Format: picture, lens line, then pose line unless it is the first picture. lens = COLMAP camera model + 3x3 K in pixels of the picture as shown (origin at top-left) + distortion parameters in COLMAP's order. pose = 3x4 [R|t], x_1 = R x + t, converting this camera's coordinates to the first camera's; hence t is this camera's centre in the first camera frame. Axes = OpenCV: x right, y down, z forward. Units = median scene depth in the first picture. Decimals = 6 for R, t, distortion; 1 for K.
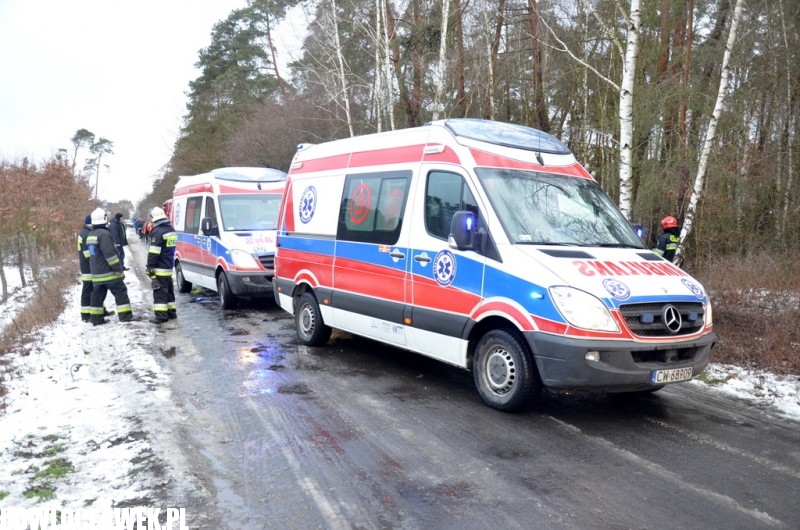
lens RADIAL K [[804.0, 0, 400.0], [0, 804.0, 265.0], [0, 0, 1]] dist [0.003252, 0.005238]
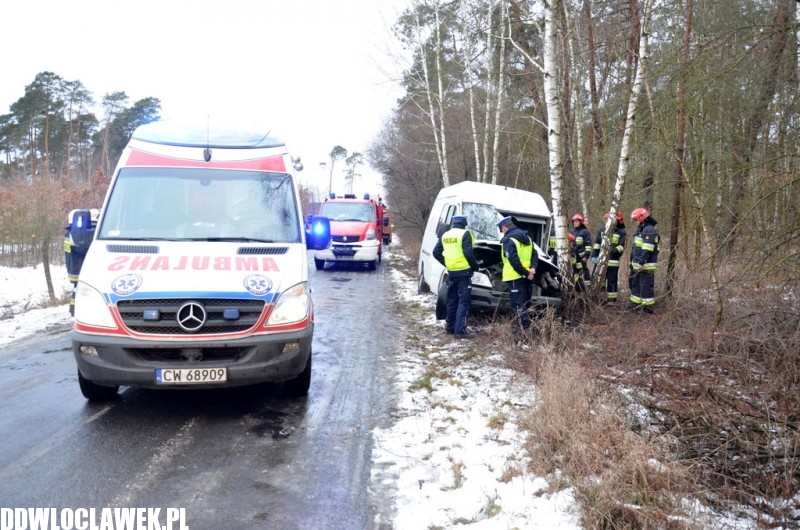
lens RADIAL K [[708.6, 0, 400.0], [0, 708.6, 265.0], [0, 0, 1]] dist [0.036215, 0.000554]
pose [[0.918377, 0.003179, -0.395694, 0.890233], [0.001846, 0.999922, 0.012318, -0.004062], [0.395703, -0.012043, 0.918300, 0.317561]]
